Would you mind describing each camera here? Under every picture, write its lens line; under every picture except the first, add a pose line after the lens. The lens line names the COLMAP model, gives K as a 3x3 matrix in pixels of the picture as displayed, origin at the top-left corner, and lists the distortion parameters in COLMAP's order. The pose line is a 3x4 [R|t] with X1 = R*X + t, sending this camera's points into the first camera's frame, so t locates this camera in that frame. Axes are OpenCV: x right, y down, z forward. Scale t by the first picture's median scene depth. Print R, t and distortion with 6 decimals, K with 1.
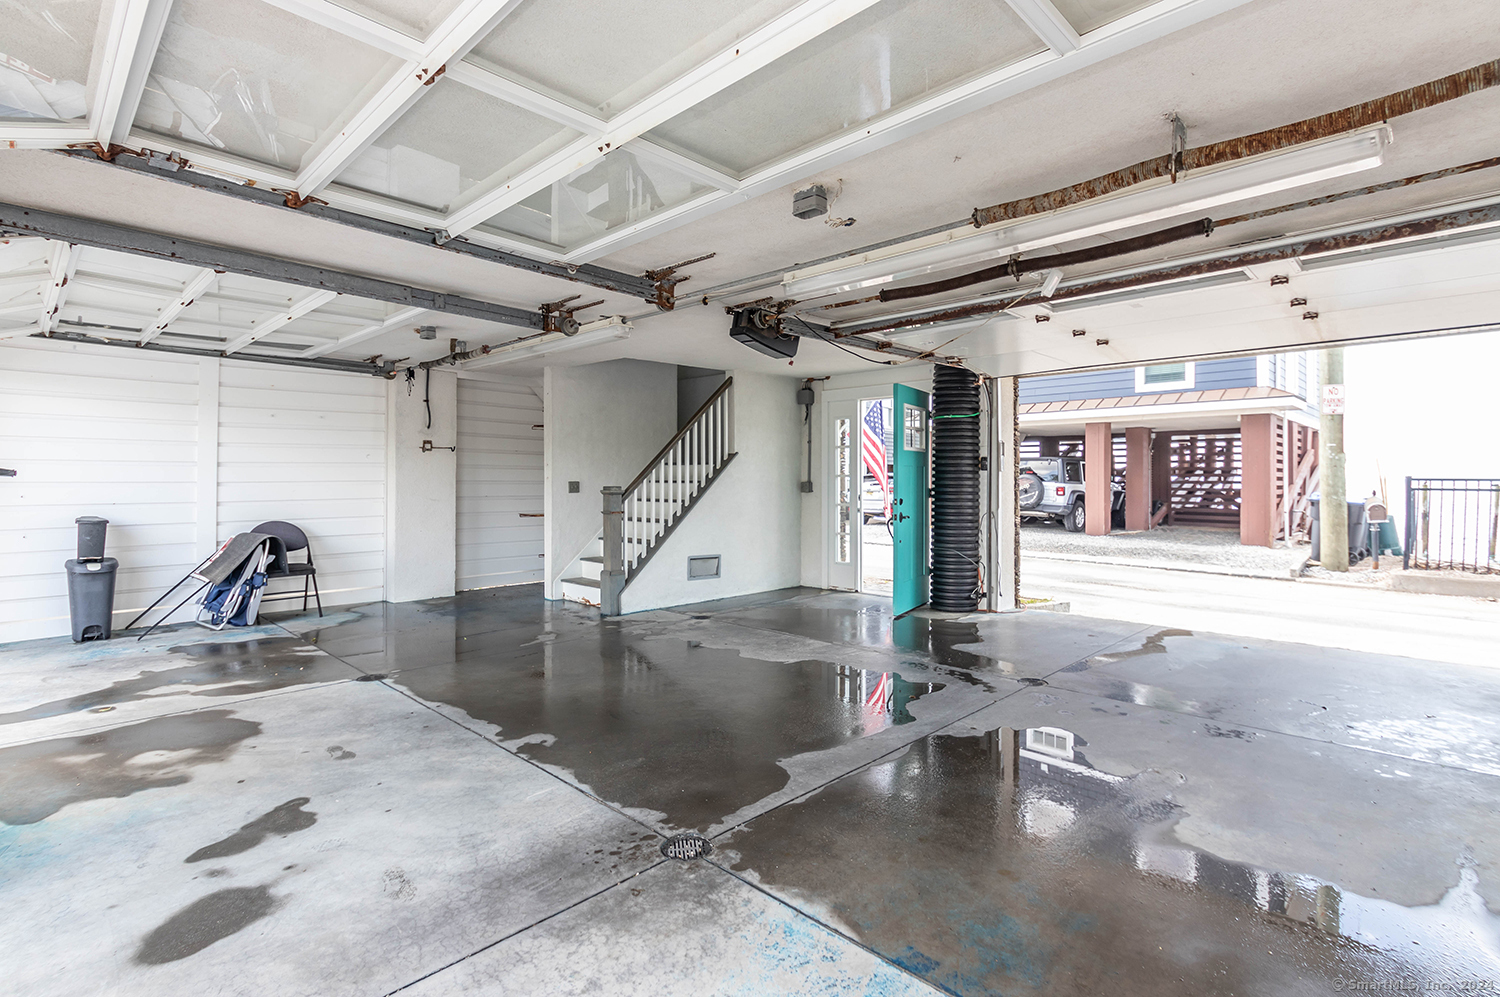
lens RADIAL K [[701.4, 0, 768.6], [0, 701.4, 480.2], [0, 0, 1]] dist [-0.004261, -0.000888]
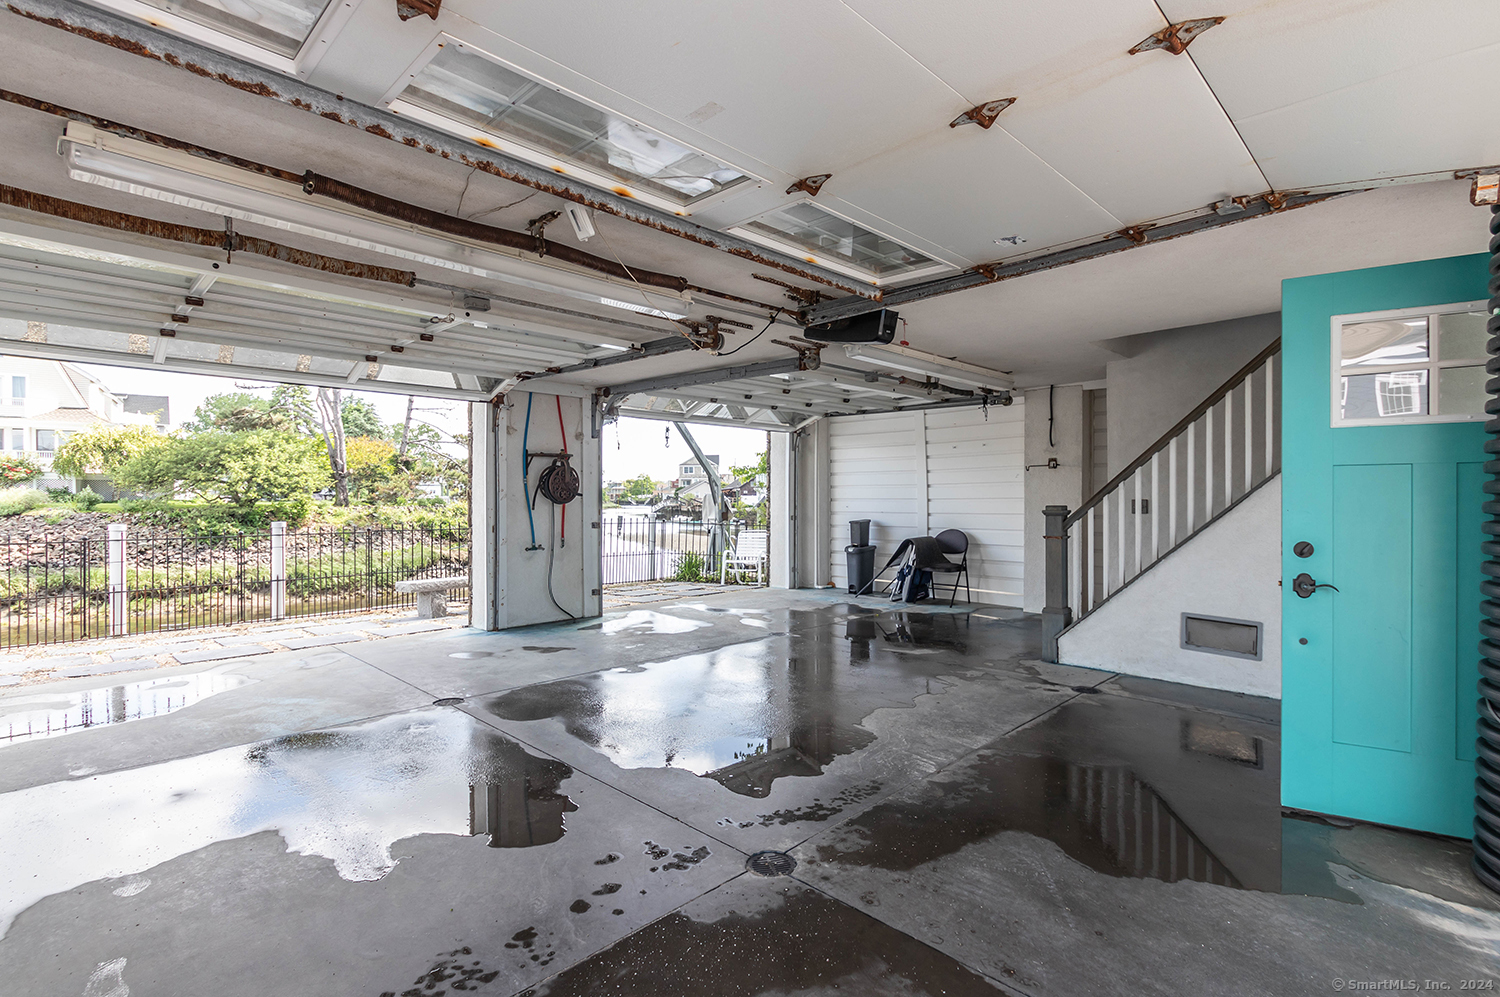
lens RADIAL K [[719.9, 0, 750.0], [0, 719.9, 498.5], [0, 0, 1]] dist [-0.001689, -0.001065]
pose [[-0.024255, 0.003169, -0.999701, 0.631070], [0.001336, 0.999994, 0.003137, -0.002811], [0.999705, -0.001260, -0.024260, 0.664234]]
